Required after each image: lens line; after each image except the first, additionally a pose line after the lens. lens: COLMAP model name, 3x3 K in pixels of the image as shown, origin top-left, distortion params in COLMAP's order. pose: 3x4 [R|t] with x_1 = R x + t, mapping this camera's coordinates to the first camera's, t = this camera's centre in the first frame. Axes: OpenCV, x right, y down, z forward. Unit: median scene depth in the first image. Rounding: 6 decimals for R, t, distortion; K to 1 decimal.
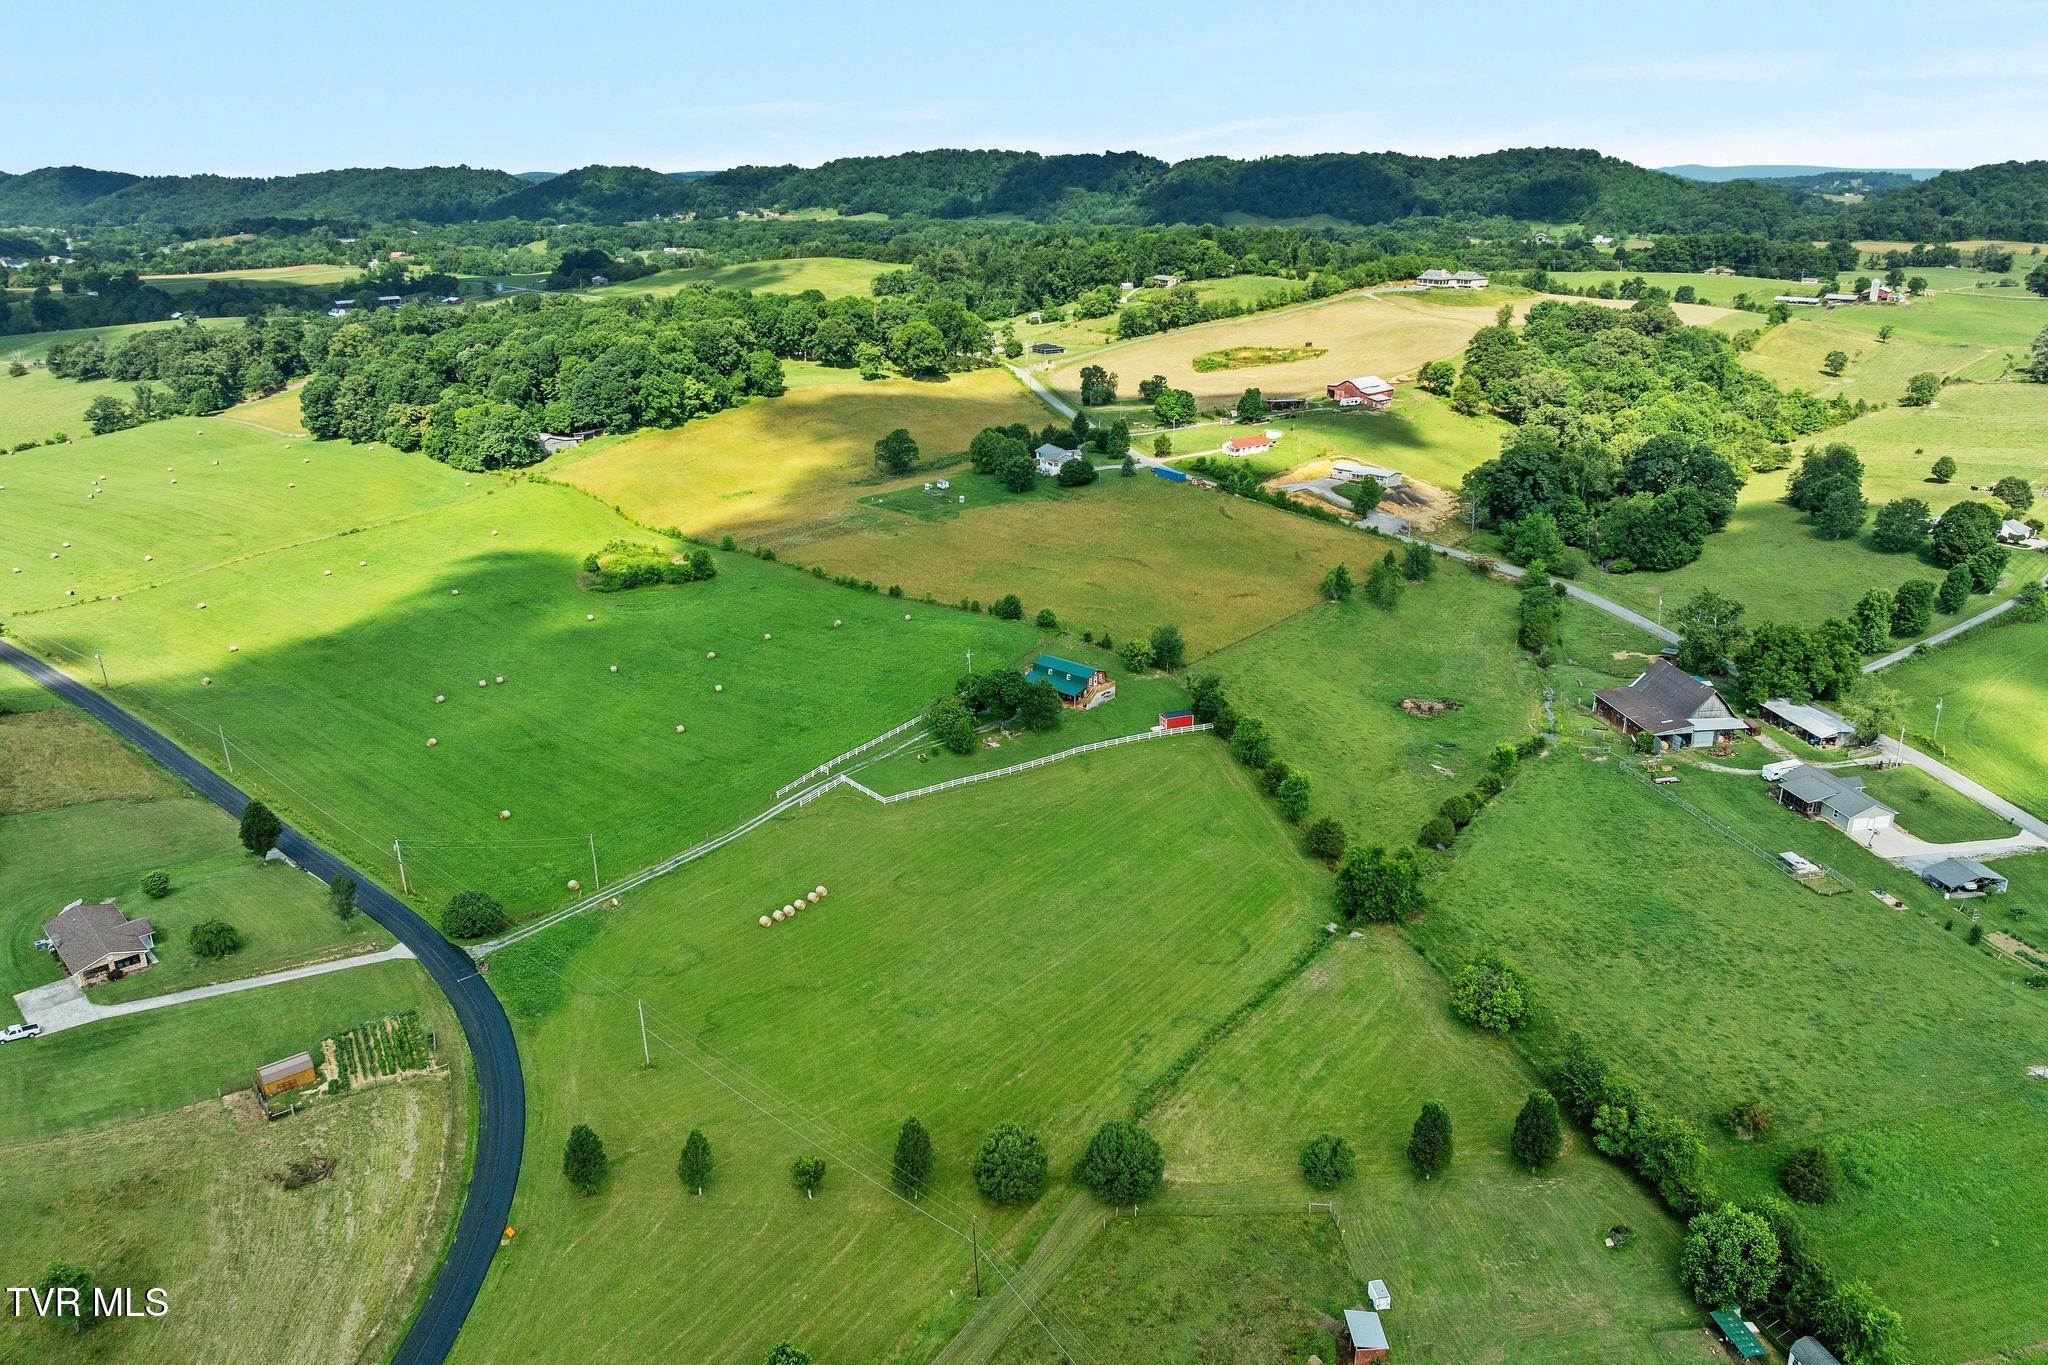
lens RADIAL K [[1438.4, 0, 1039.9], [0, 1438.4, 644.9], [0, 0, 1]] dist [-0.039312, 0.005510]
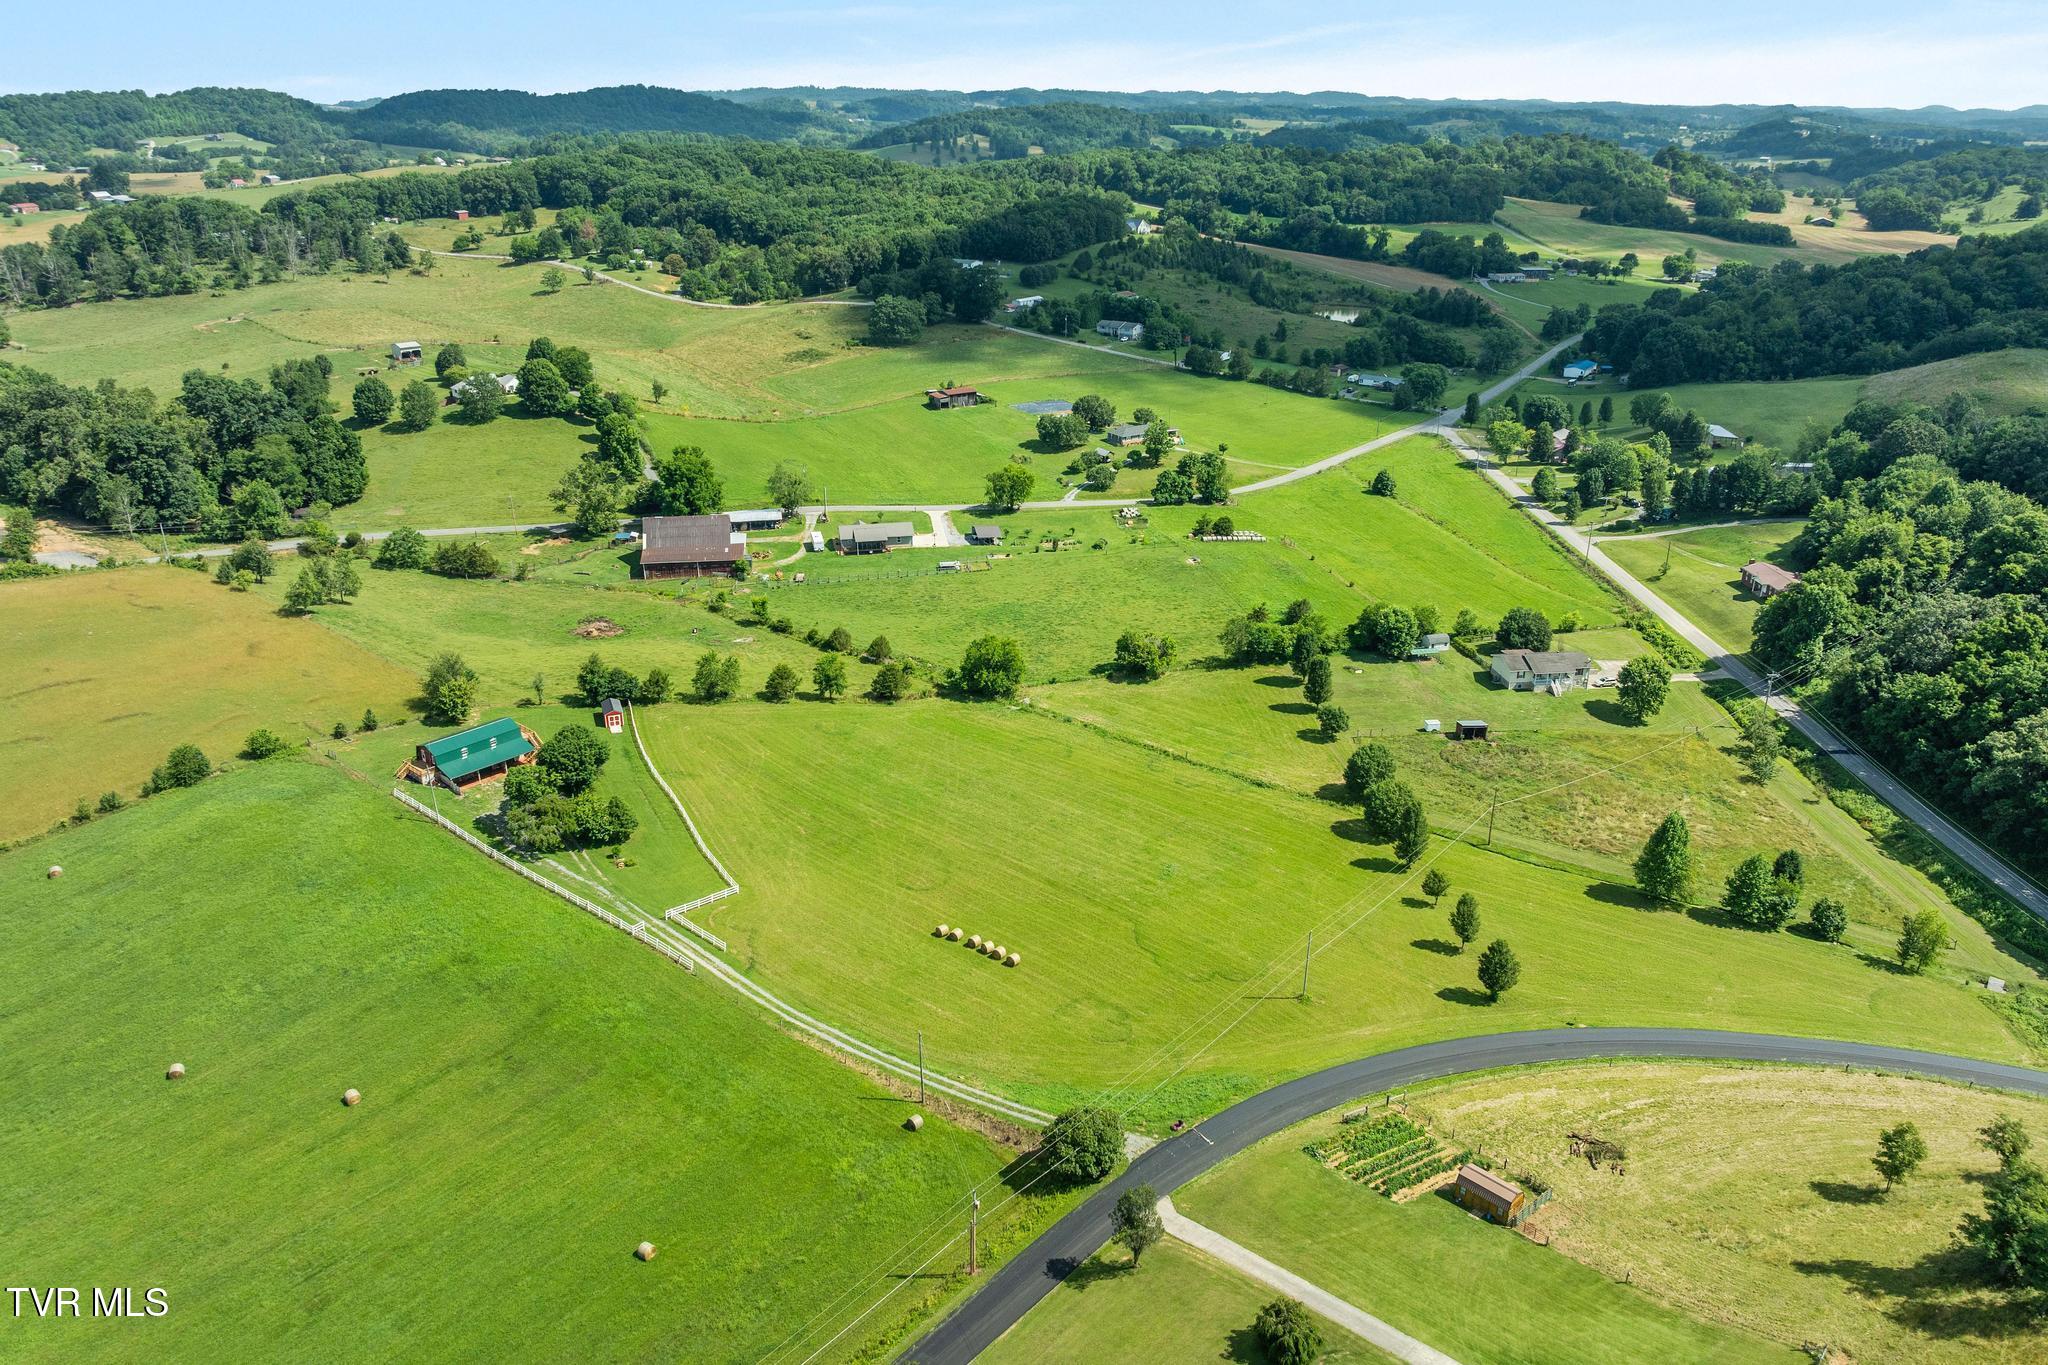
lens RADIAL K [[1438.4, 0, 1038.2], [0, 1438.4, 677.3], [0, 0, 1]] dist [-0.039312, 0.005510]
pose [[-0.016493, -0.372891, 0.927729, -0.340507], [0.313648, 0.879092, 0.358917, -0.095517], [-0.949396, 0.296899, 0.102458, 0.311385]]
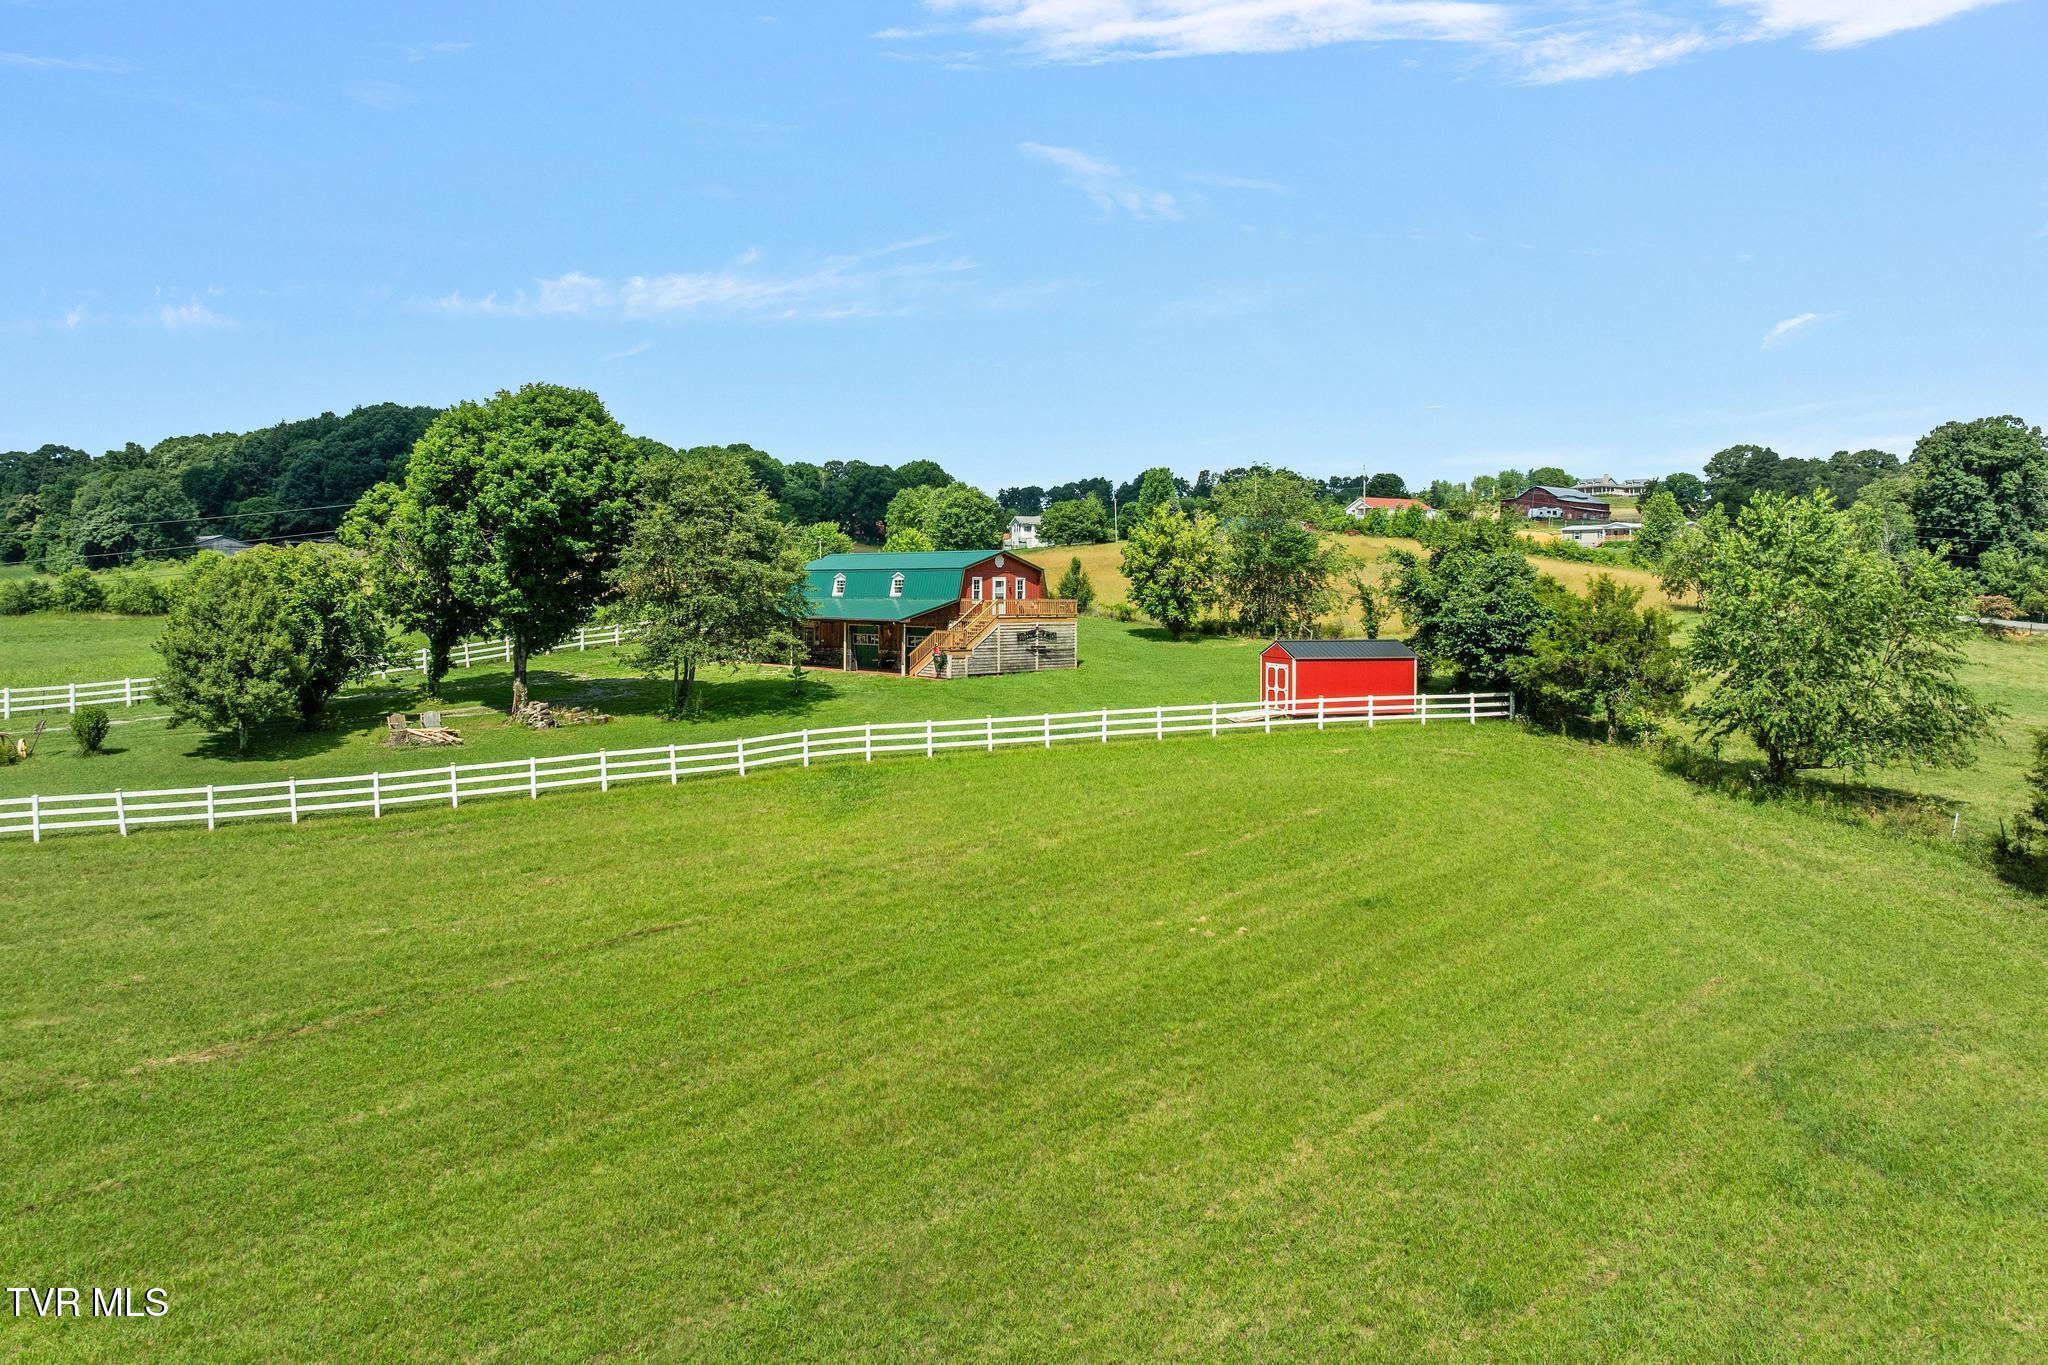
lens RADIAL K [[1438.4, 0, 1032.9], [0, 1438.4, 597.6], [0, 0, 1]] dist [-0.039312, 0.005510]
pose [[0.998550, 0.006133, -0.053476, 0.028277], [-0.022740, 0.948538, -0.315845, 0.051988], [0.048787, 0.316603, 0.947303, 0.374261]]
